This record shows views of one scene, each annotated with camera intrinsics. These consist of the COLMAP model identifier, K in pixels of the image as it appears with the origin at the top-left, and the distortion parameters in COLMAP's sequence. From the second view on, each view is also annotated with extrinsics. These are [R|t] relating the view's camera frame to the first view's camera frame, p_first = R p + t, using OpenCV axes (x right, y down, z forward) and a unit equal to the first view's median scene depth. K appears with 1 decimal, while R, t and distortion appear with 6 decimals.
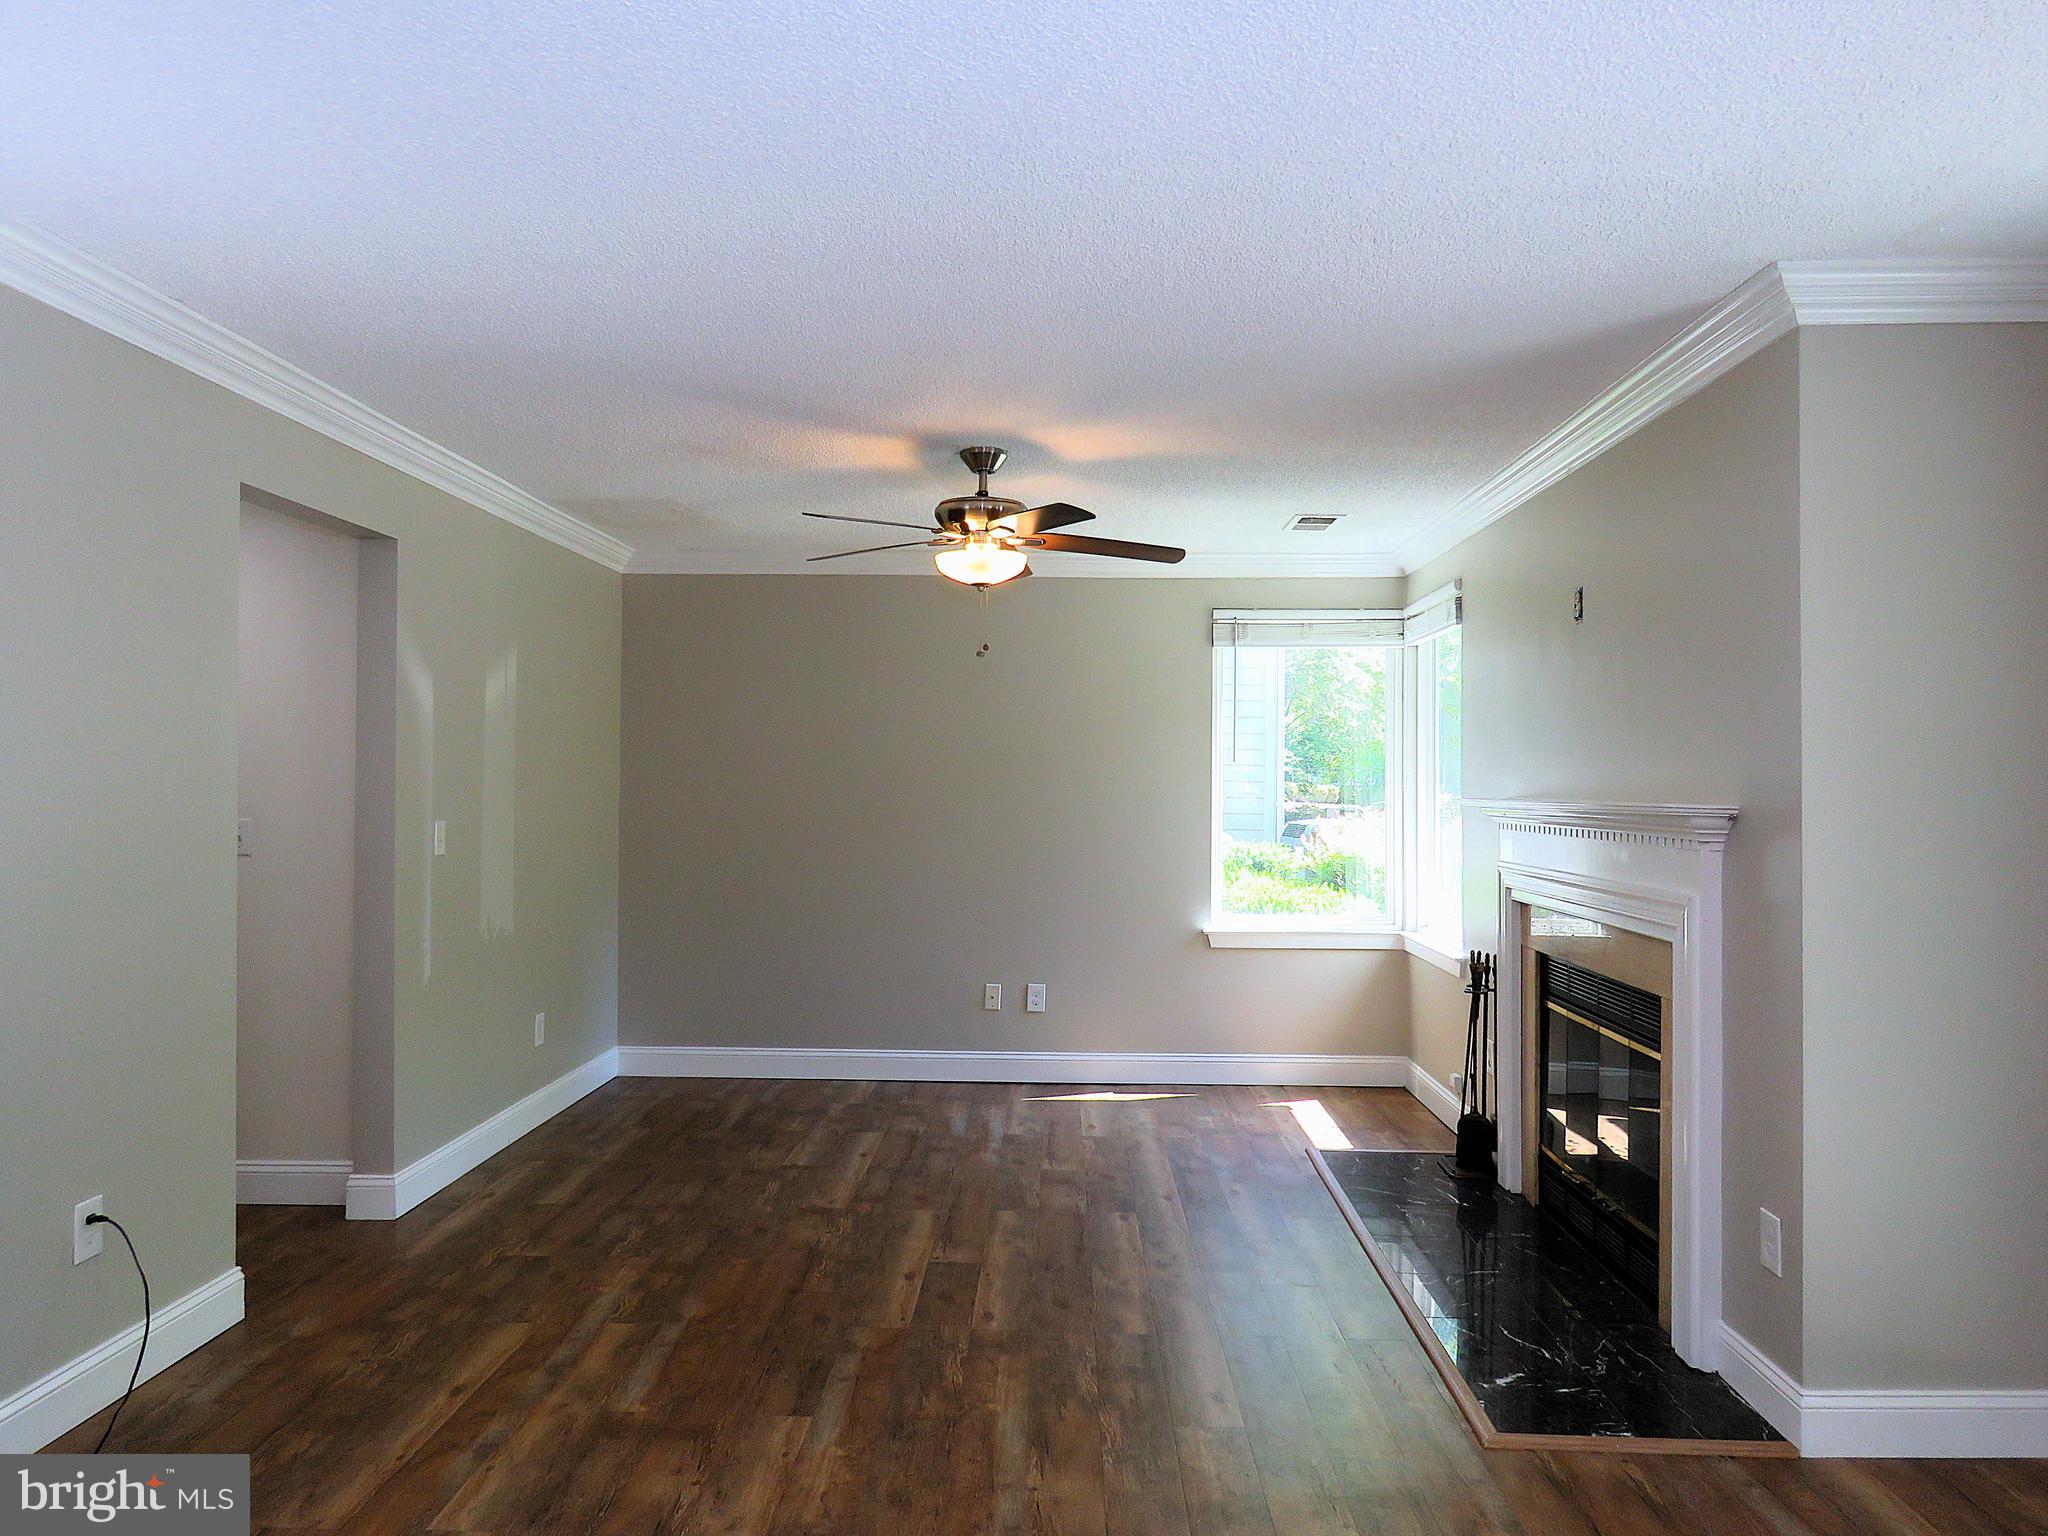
lens RADIAL K [[1313.6, 0, 1028.3], [0, 1313.6, 769.6], [0, 0, 1]] dist [0.009422, -0.011327]
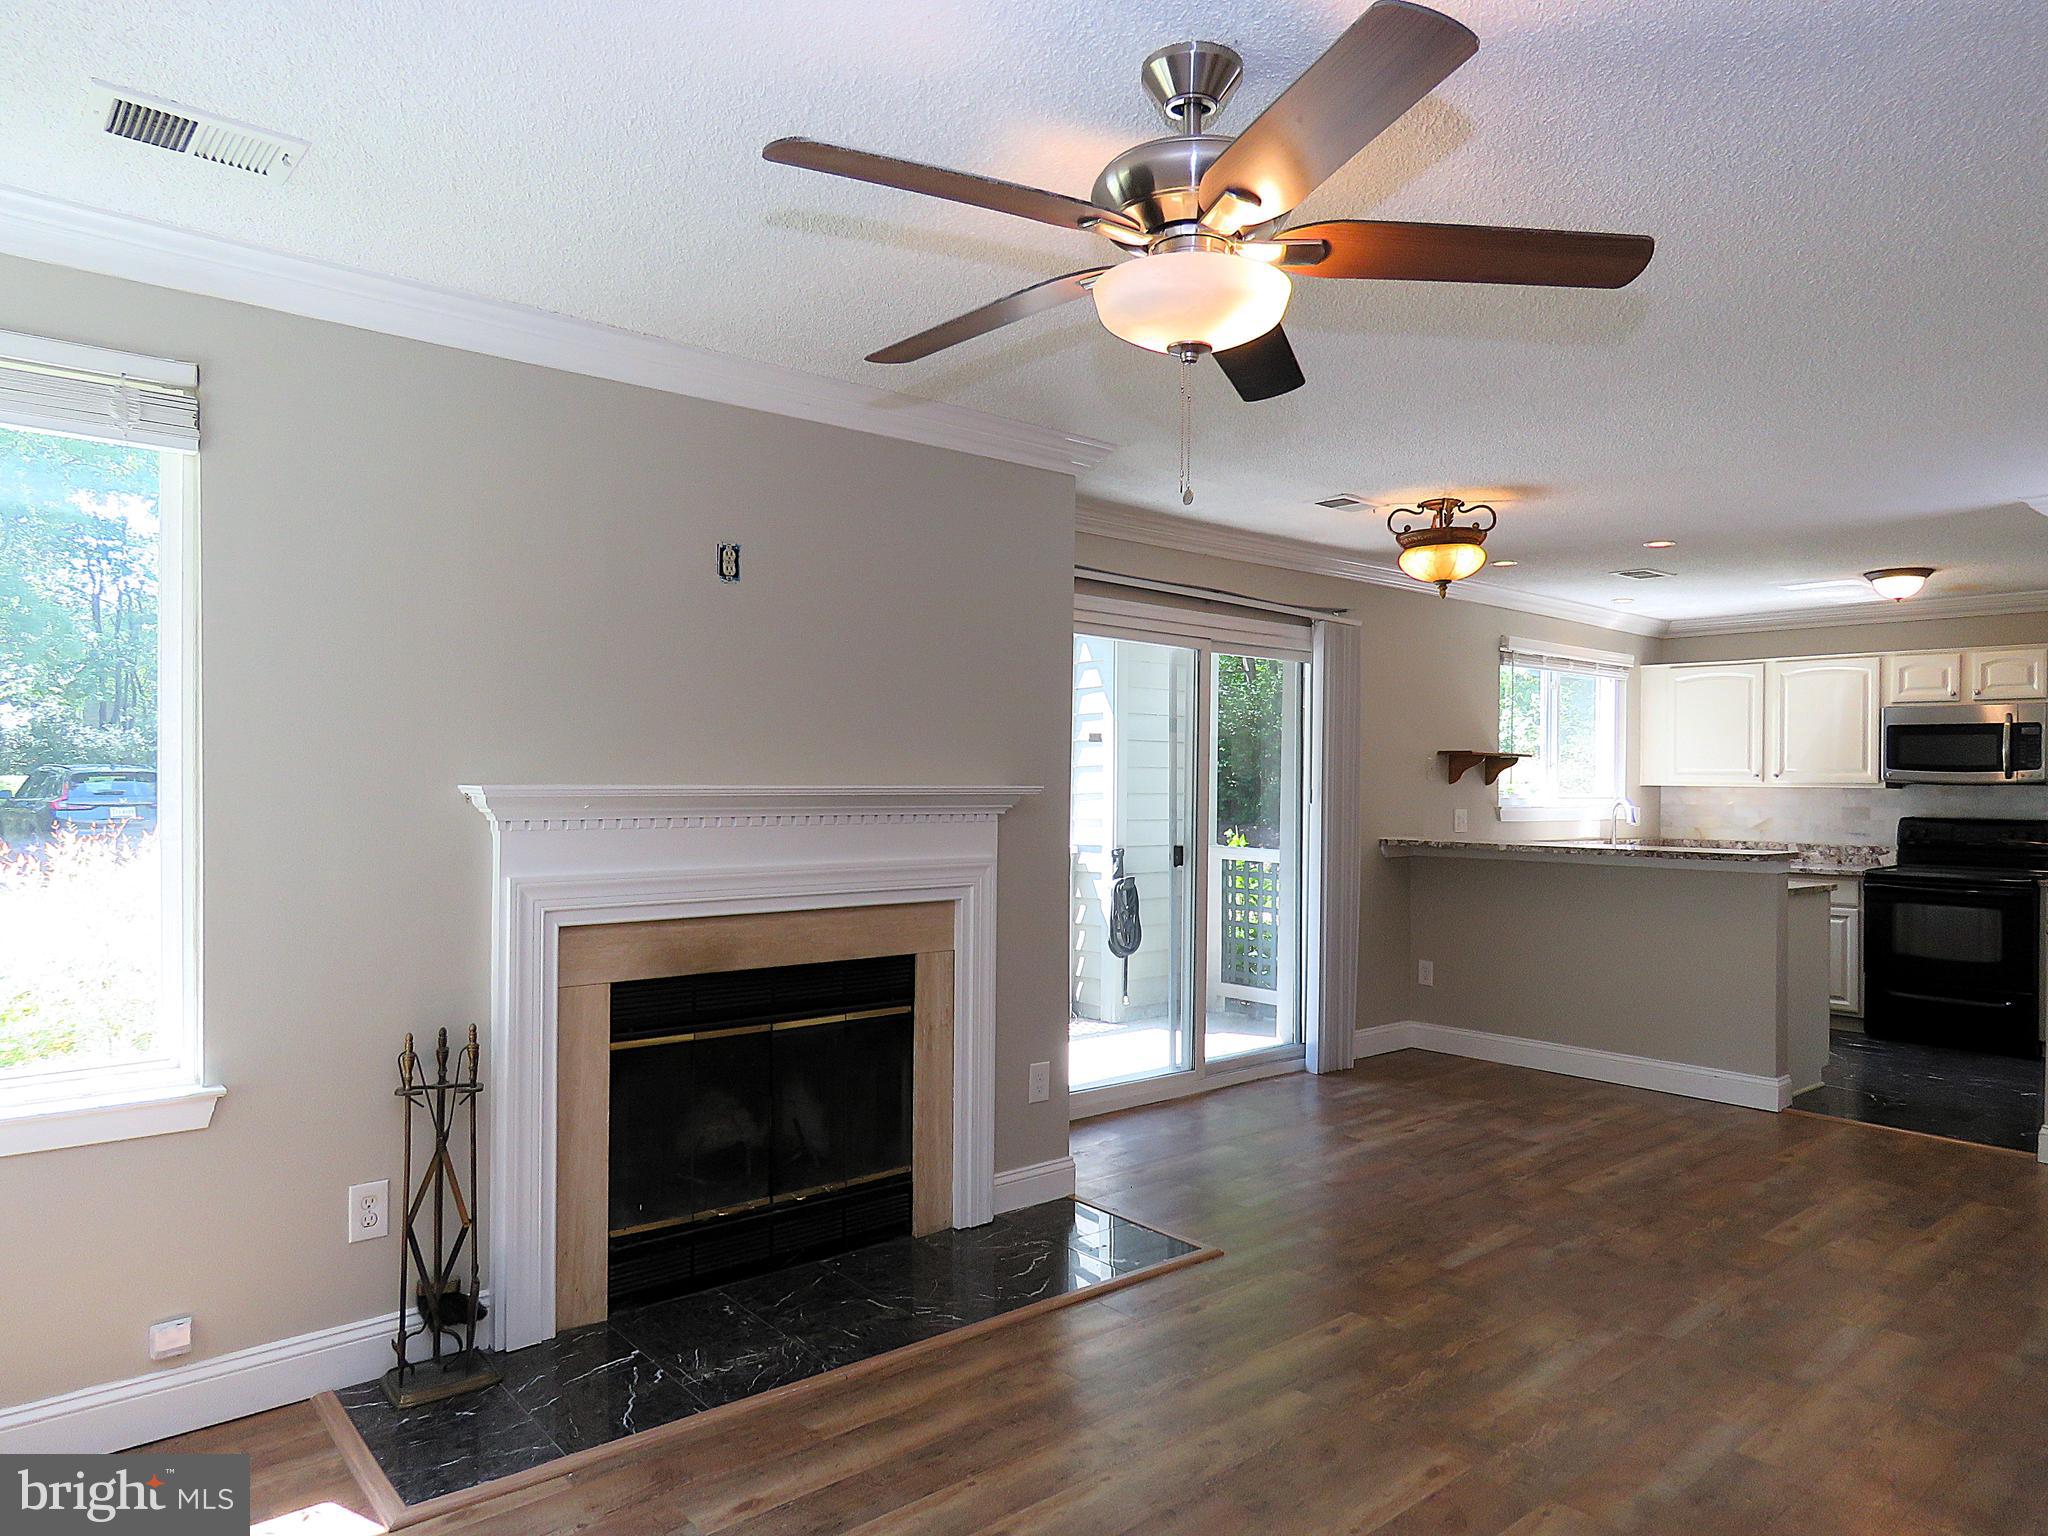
lens RADIAL K [[1313.6, 0, 1028.5], [0, 1313.6, 769.6], [0, 0, 1]] dist [0.009422, -0.011327]
pose [[-0.670910, -0.013617, 0.741414, -0.341302], [-0.024287, 0.999698, -0.003617, 0.010200], [-0.741141, -0.020433, -0.671038, 1.329282]]
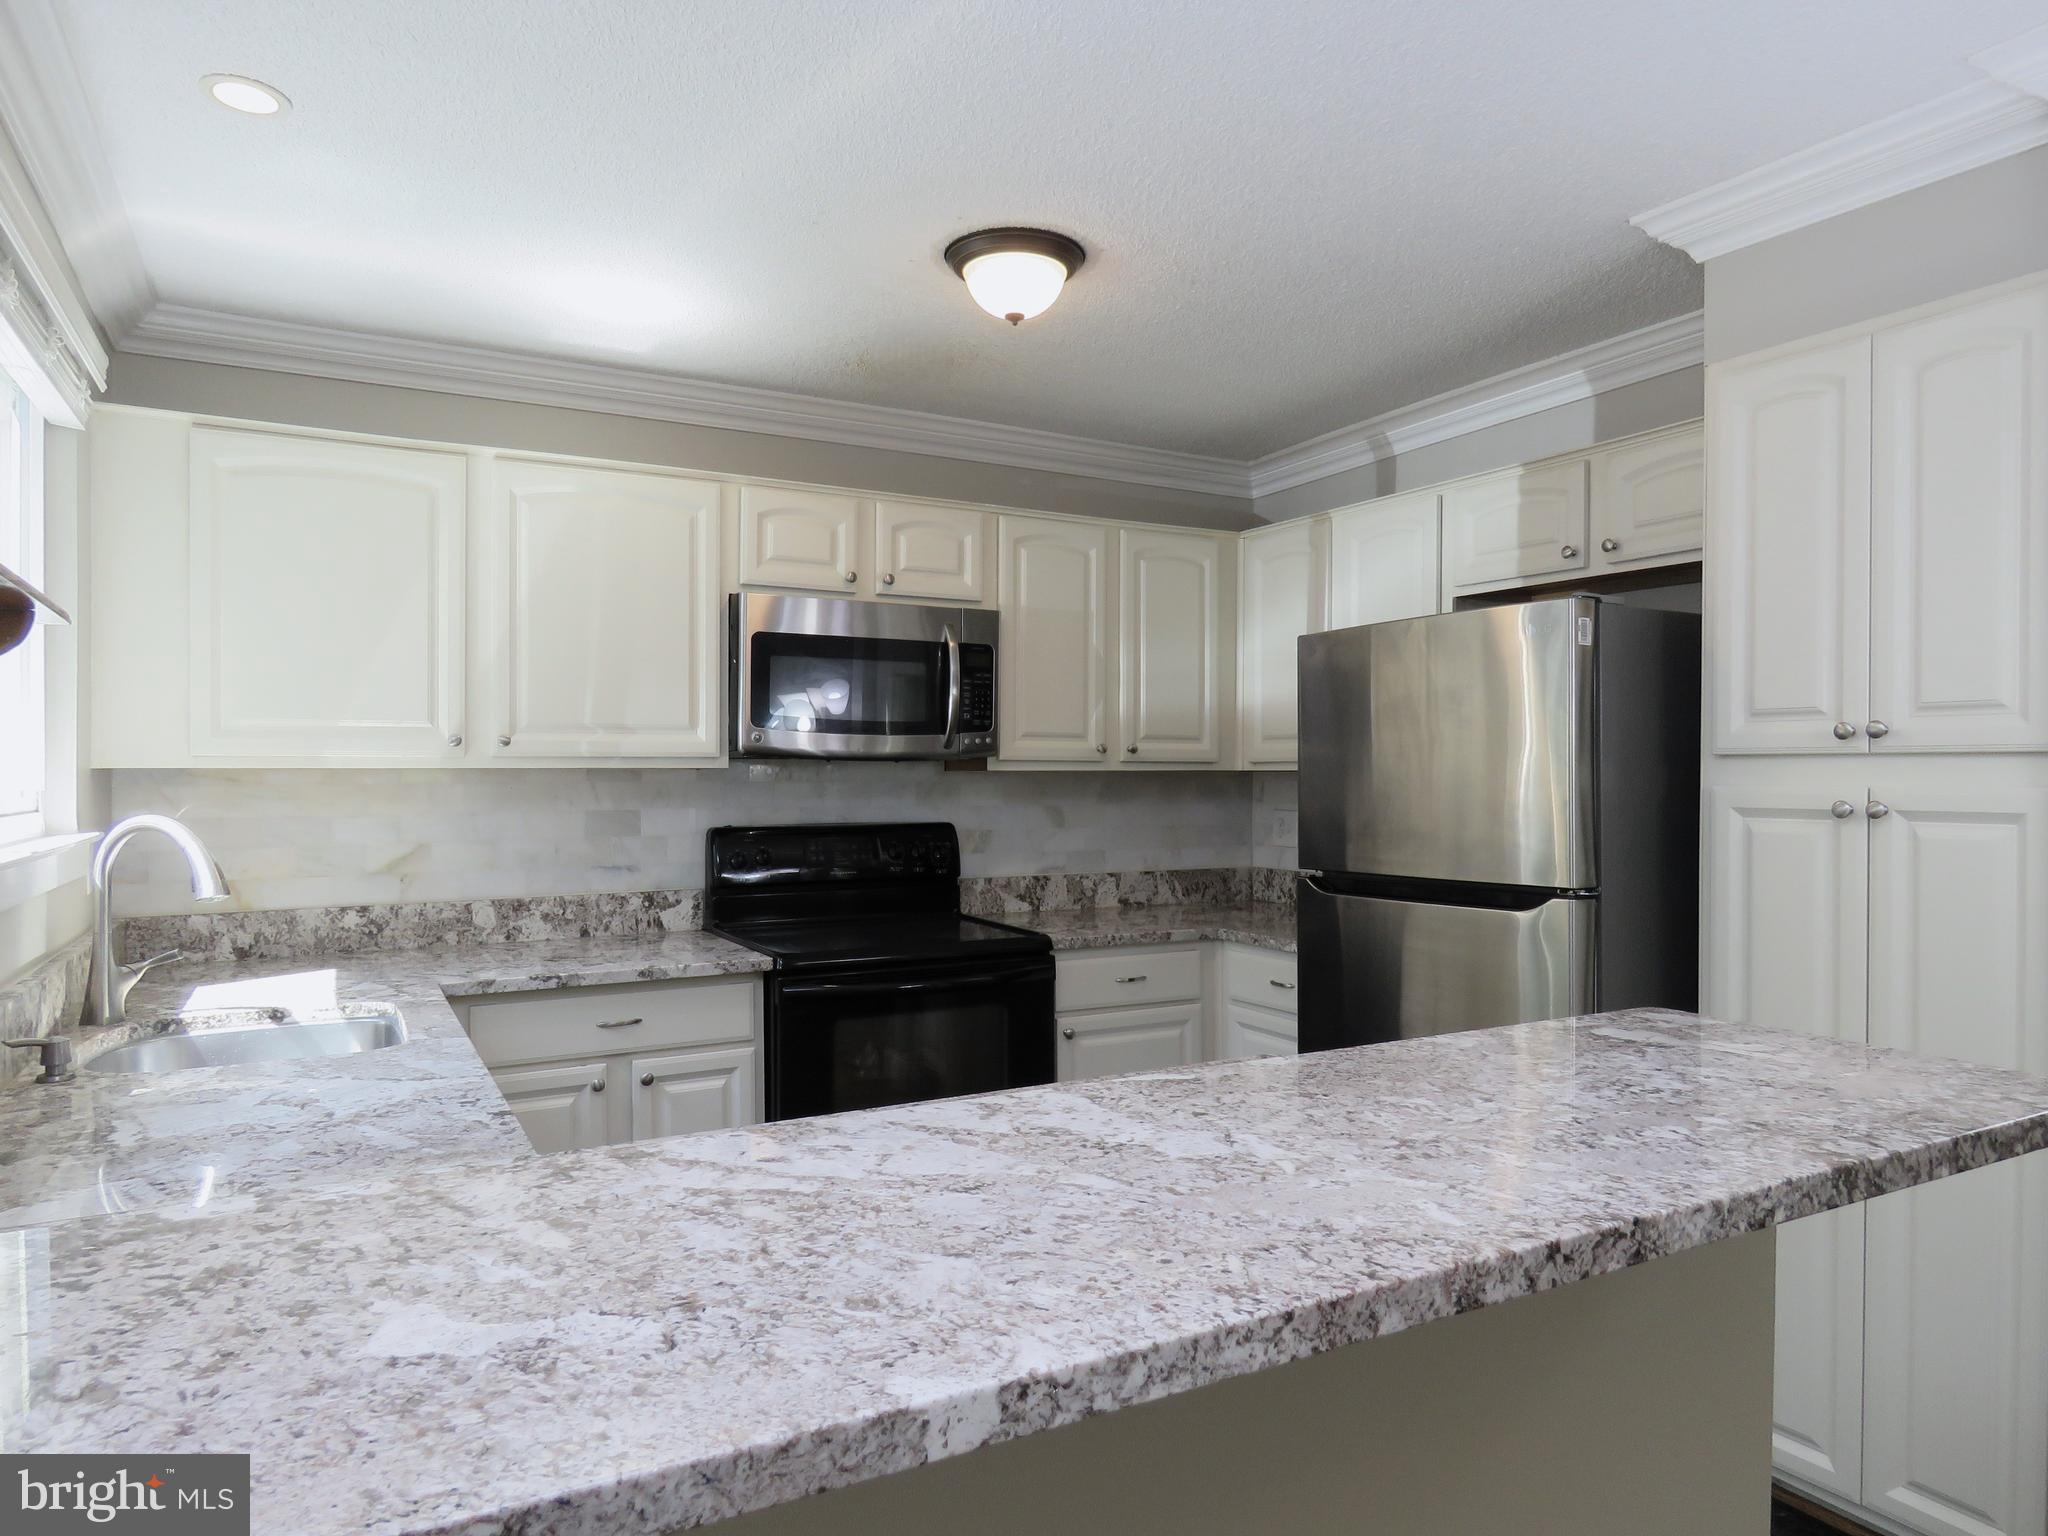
lens RADIAL K [[1313.6, 0, 1018.4], [0, 1313.6, 776.1], [0, 0, 1]] dist [0.009422, -0.011327]
pose [[-0.867502, -0.009515, -0.497343, 0.426436], [-0.007570, 0.999954, -0.005926, 0.008900], [0.497377, -0.001376, -0.867534, 0.121820]]
